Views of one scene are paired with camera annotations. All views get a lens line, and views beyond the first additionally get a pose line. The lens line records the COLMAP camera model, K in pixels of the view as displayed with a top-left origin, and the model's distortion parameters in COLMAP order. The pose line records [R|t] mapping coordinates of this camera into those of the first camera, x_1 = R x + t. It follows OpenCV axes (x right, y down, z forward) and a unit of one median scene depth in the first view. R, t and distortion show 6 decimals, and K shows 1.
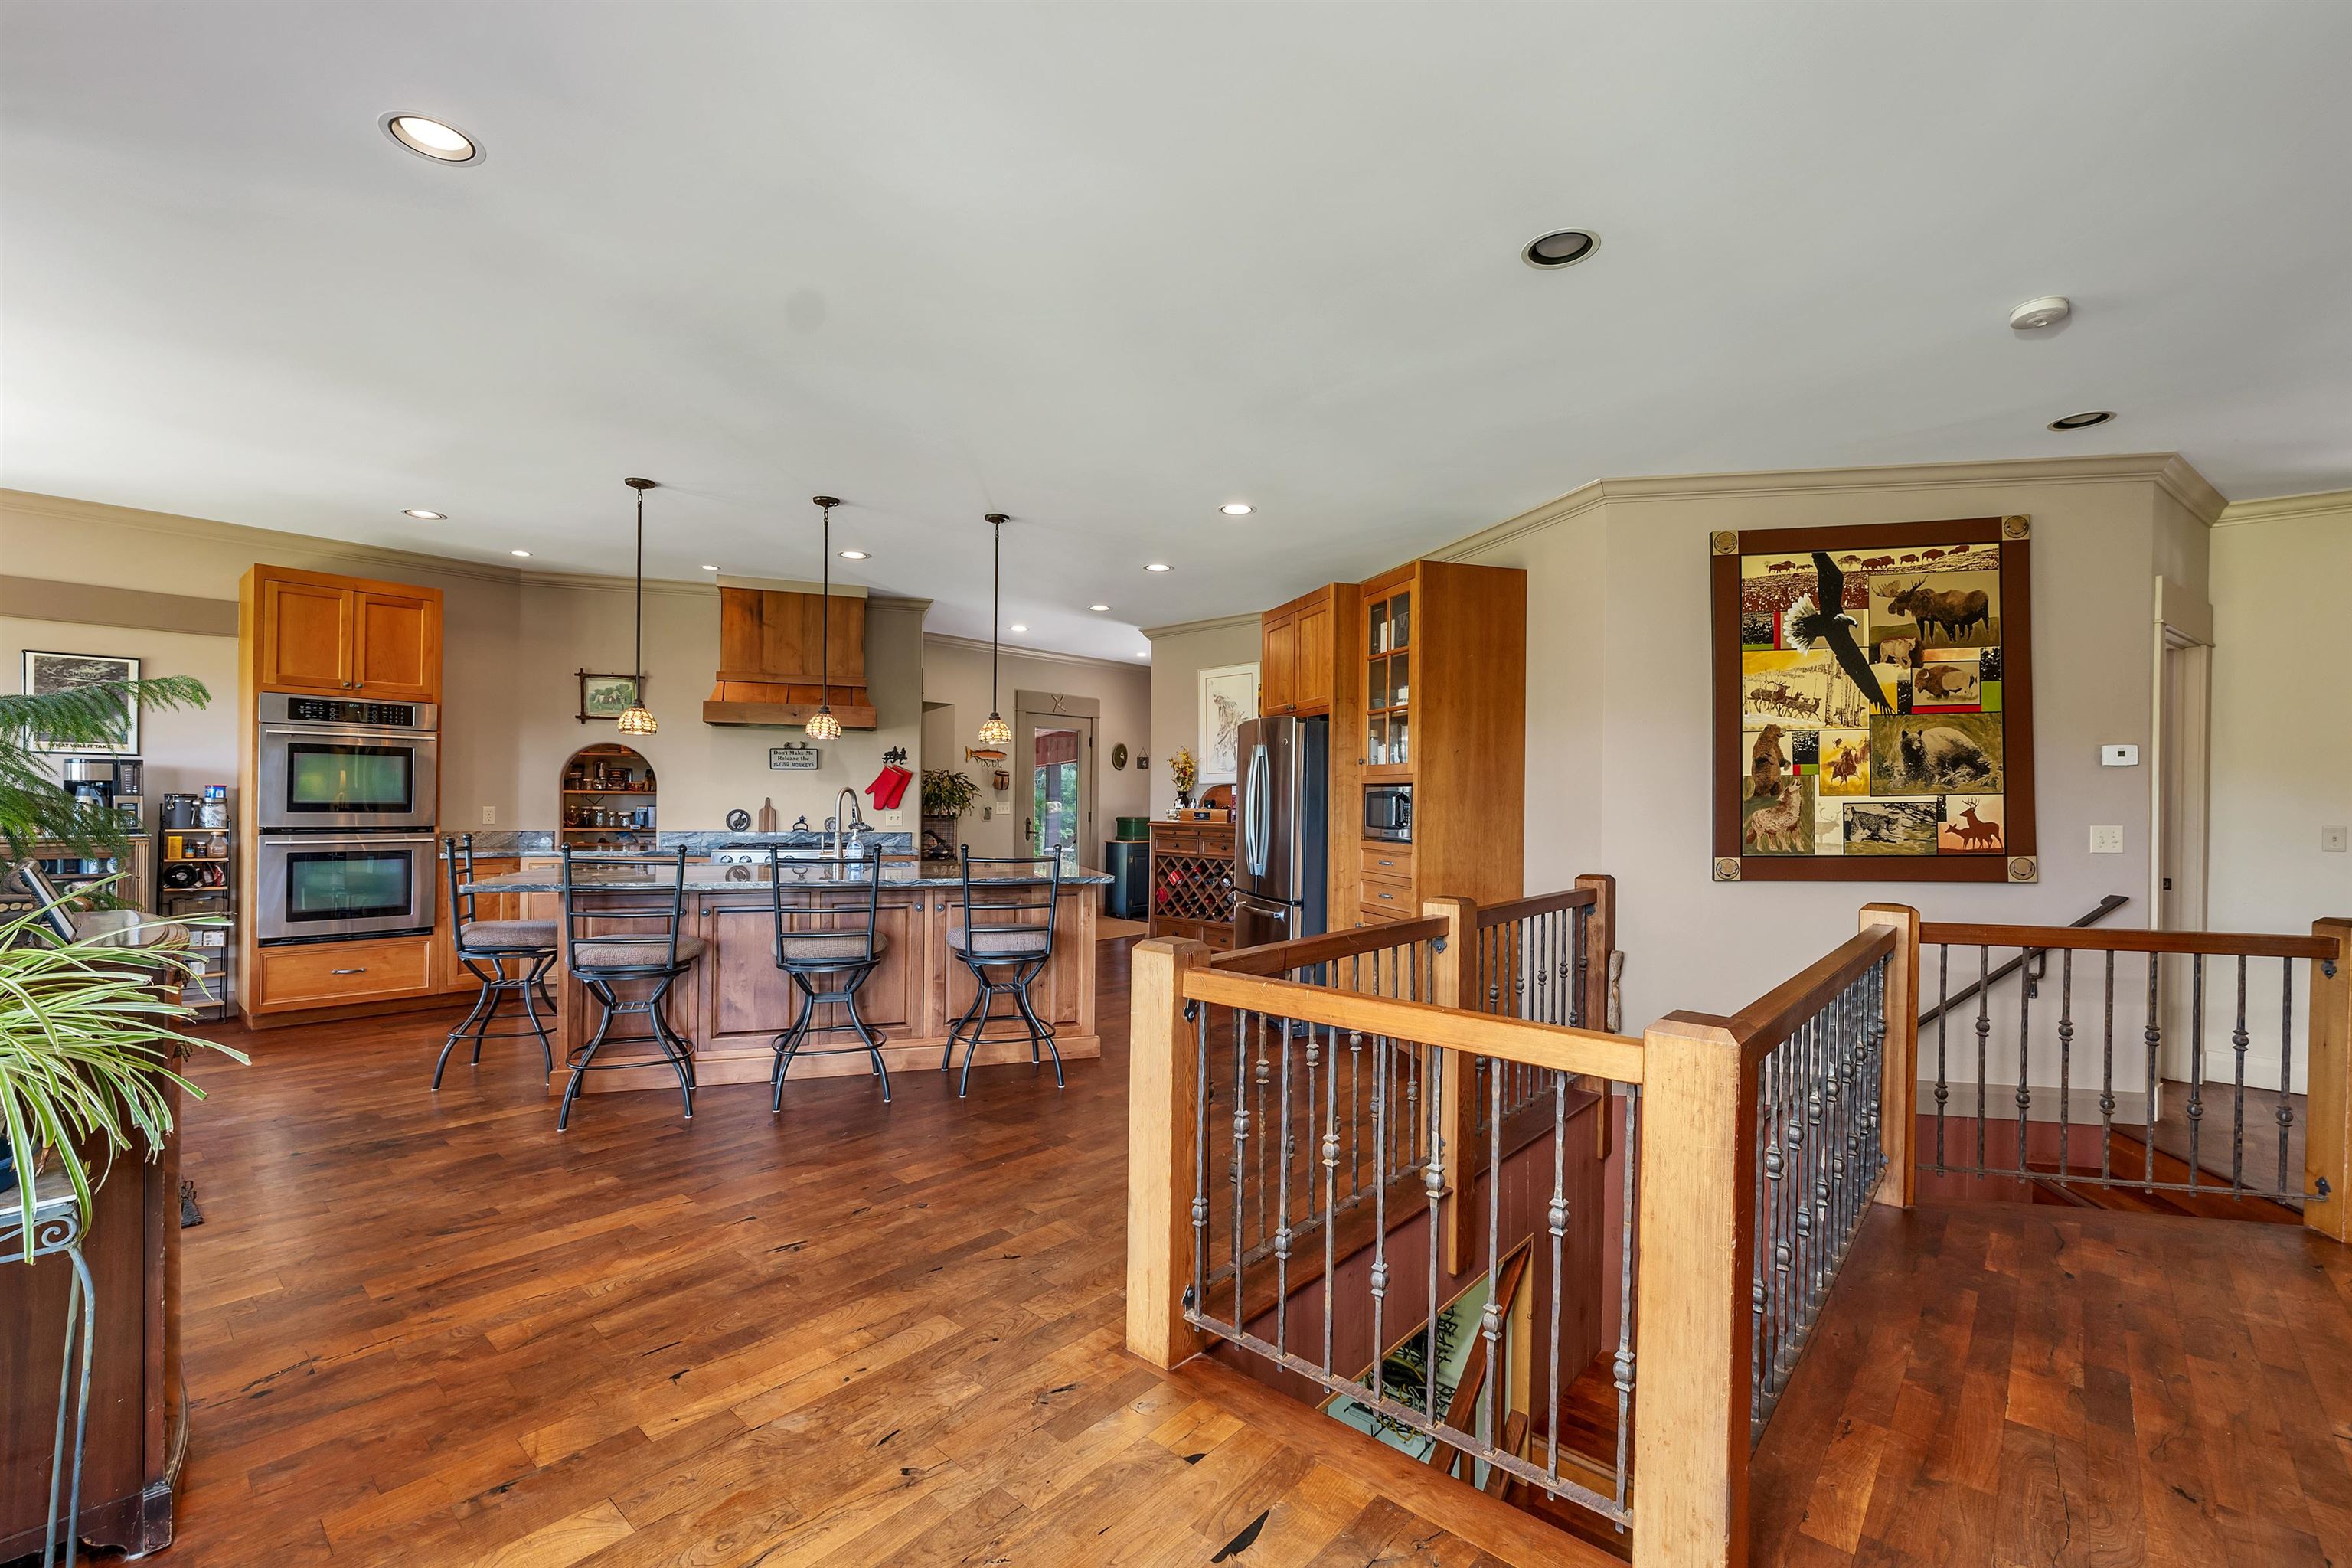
lens RADIAL K [[982.3, 0, 1111.3], [0, 982.3, 786.2], [0, 0, 1]] dist [0.001844, -0.000325]
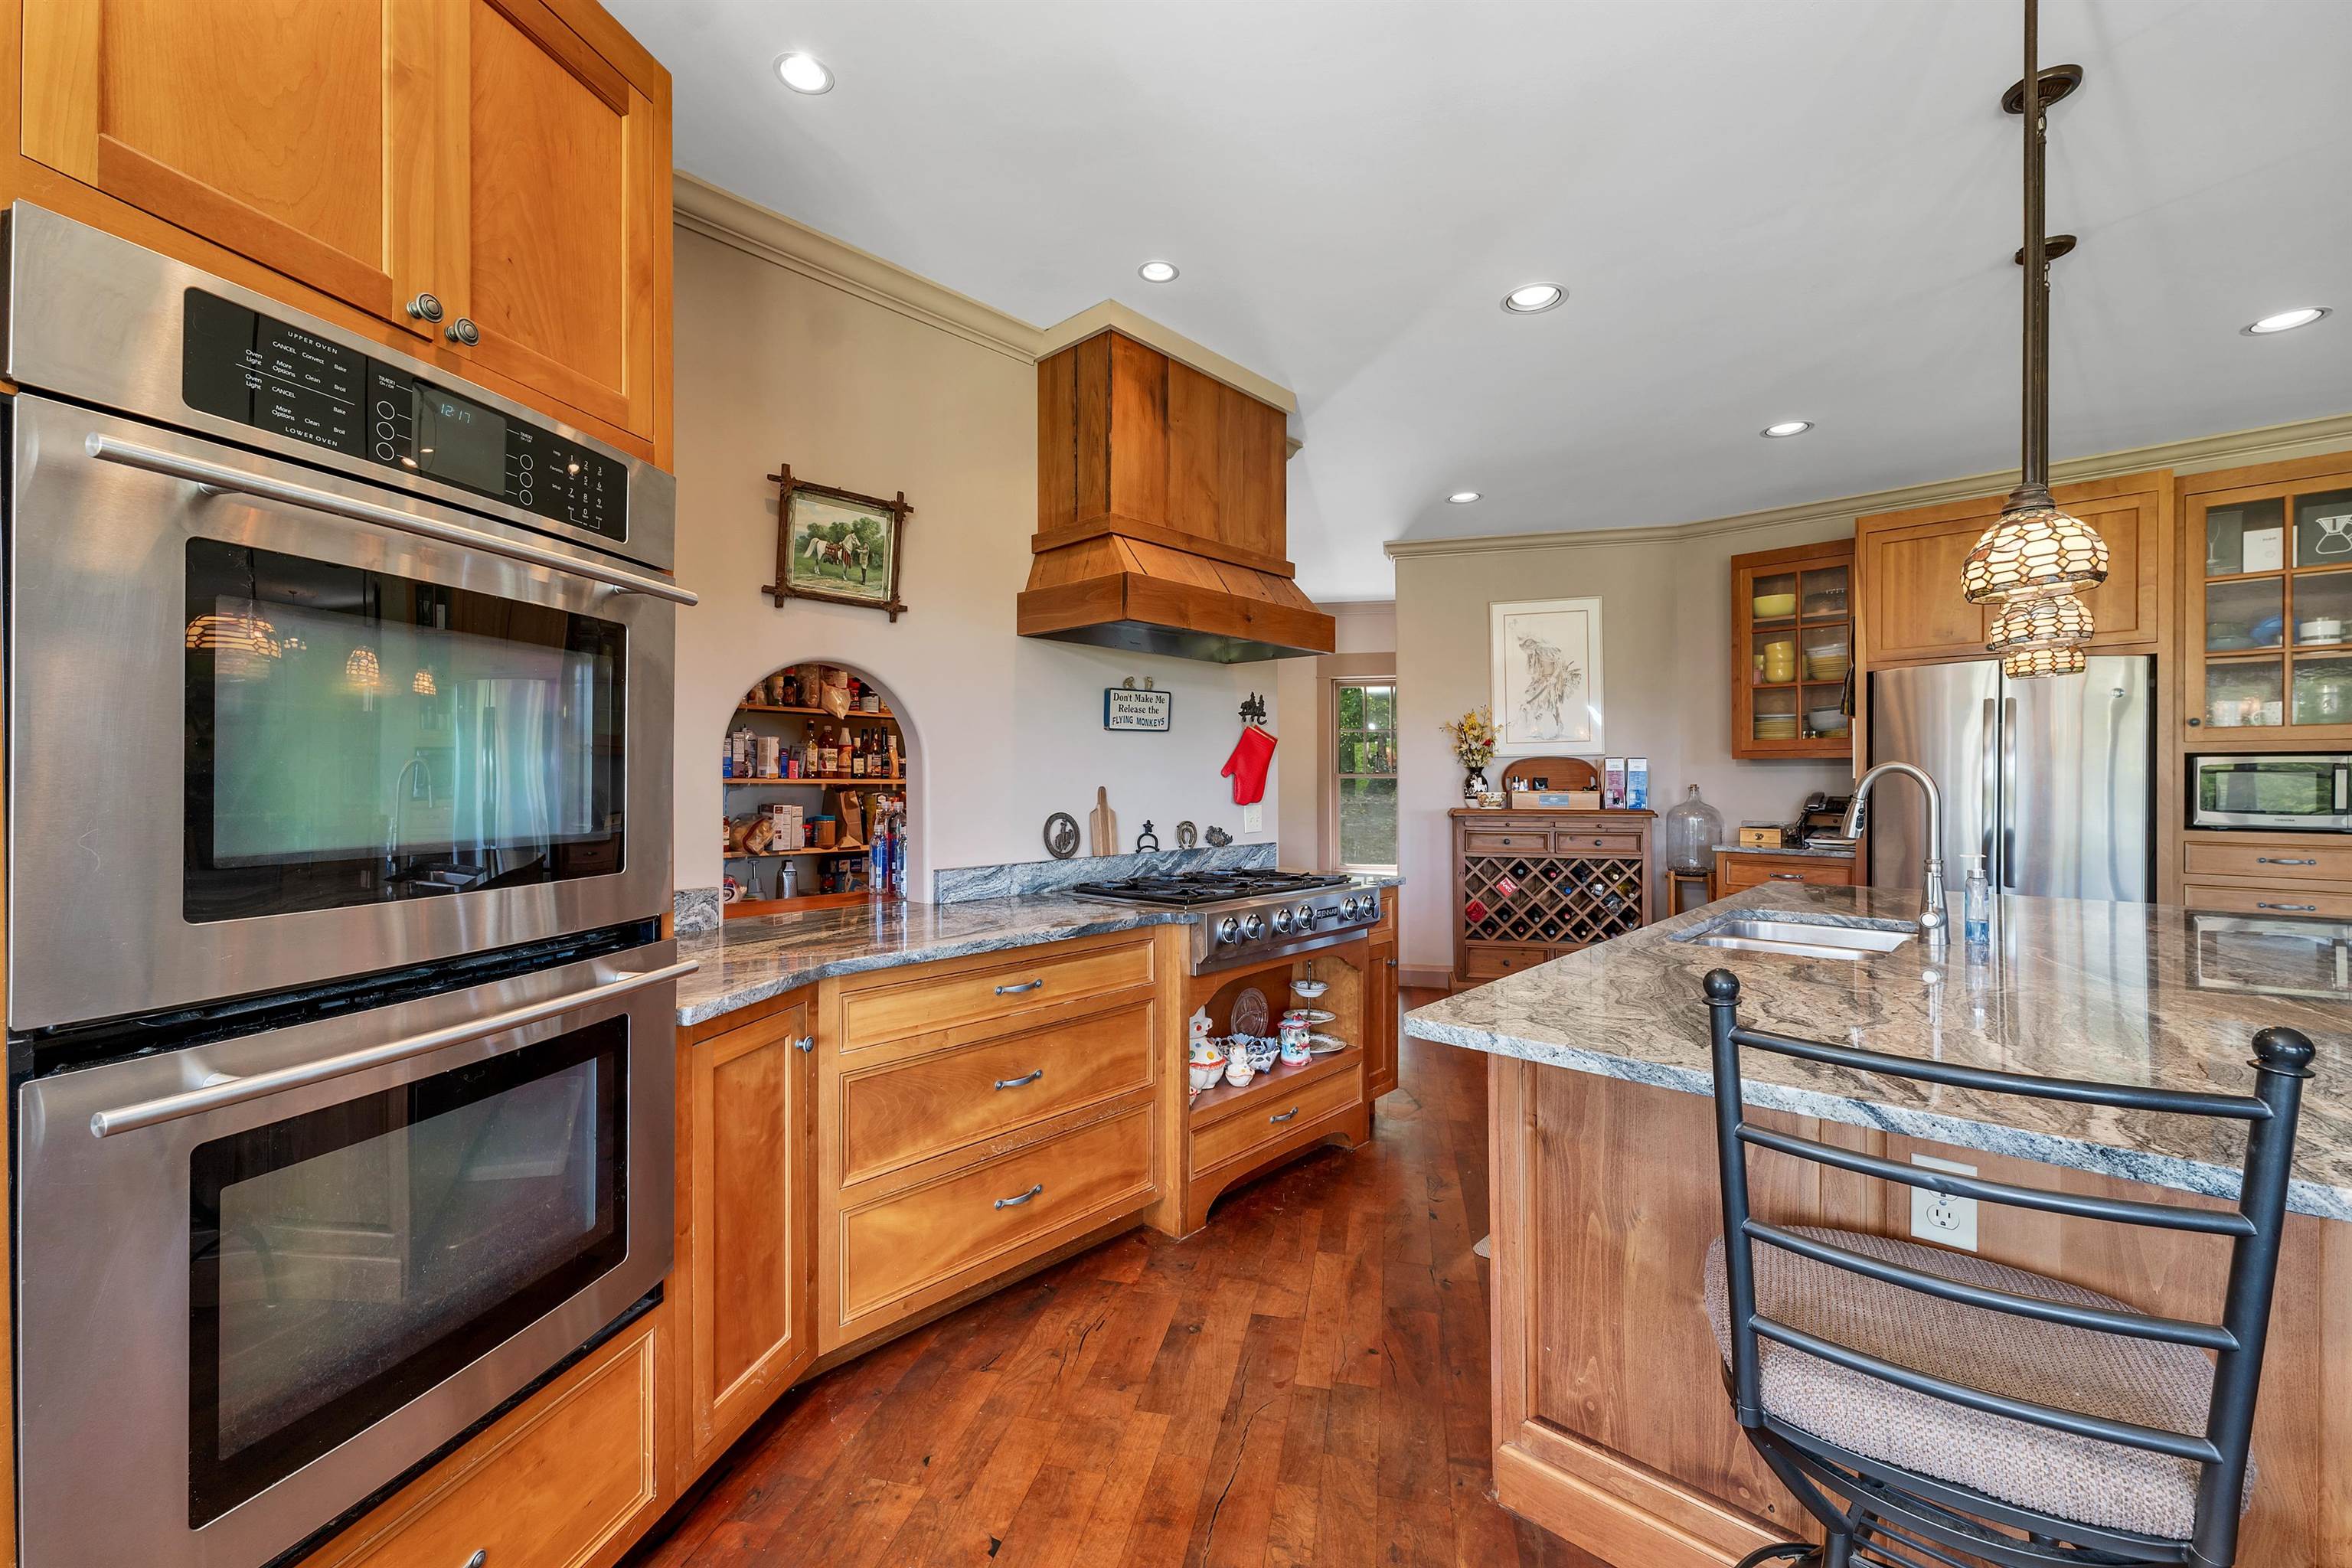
lens RADIAL K [[982.3, 0, 1175.0], [0, 982.3, 768.6], [0, 0, 1]] dist [0.001844, -0.000325]
pose [[0.869233, -0.009731, 0.494307, -0.604865], [0.006927, 0.999948, 0.007504, -0.001522], [-0.494354, -0.003099, 0.869255, 0.592897]]
